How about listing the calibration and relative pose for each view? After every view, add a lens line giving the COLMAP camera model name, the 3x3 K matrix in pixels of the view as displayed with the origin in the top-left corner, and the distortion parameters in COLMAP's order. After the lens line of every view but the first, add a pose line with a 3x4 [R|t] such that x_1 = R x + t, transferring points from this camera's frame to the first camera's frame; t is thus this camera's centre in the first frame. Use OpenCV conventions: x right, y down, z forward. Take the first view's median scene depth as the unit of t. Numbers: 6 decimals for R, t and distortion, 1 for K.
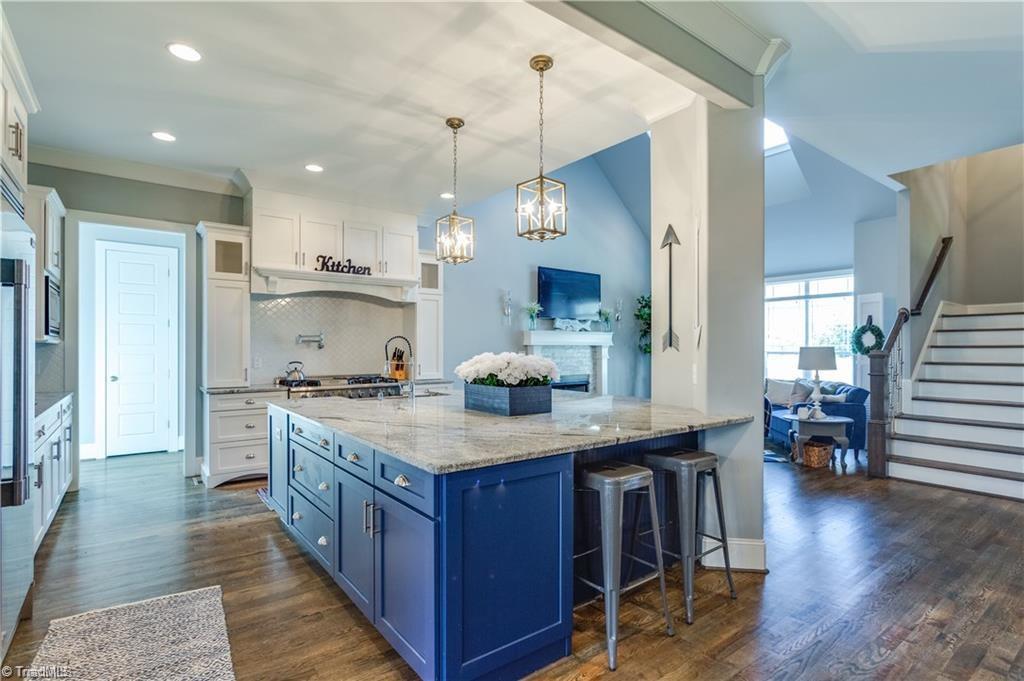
lens RADIAL K [[502.0, 0, 512.3], [0, 502.0, 345.6], [0, 0, 1]] dist [-0.001390, -0.000062]
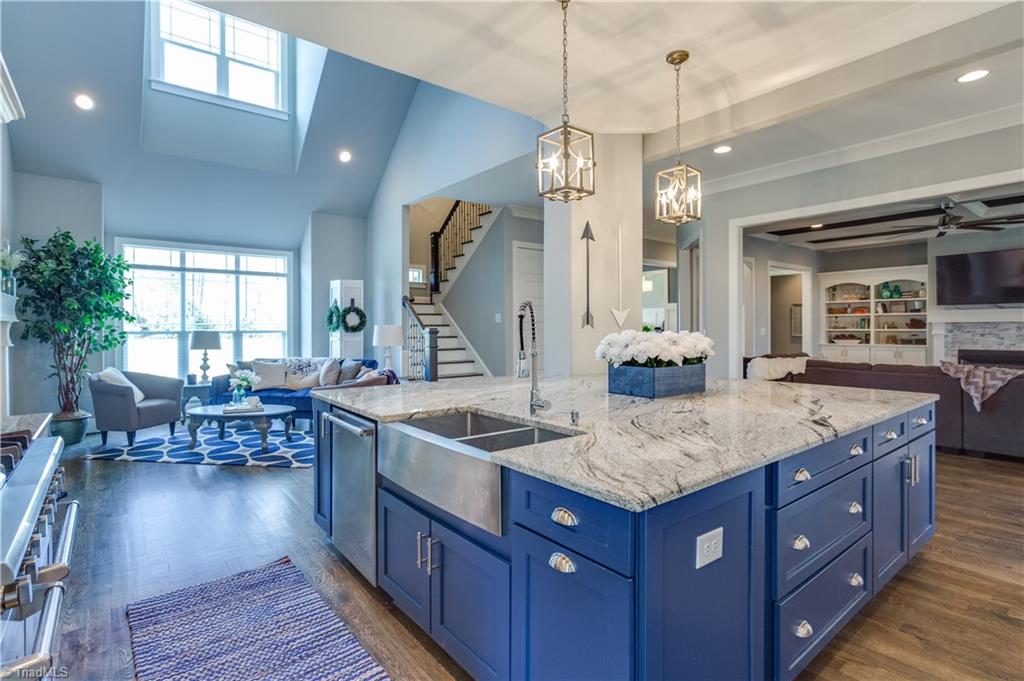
lens RADIAL K [[507.1, 0, 519.7], [0, 507.1, 325.4], [0, 0, 1]] dist [-0.004919, -0.000601]
pose [[-0.030649, 0.001458, 0.999529, -0.764960], [-0.001631, 0.999998, -0.001509, 0.005633], [-0.999529, -0.001677, -0.030646, 1.042929]]
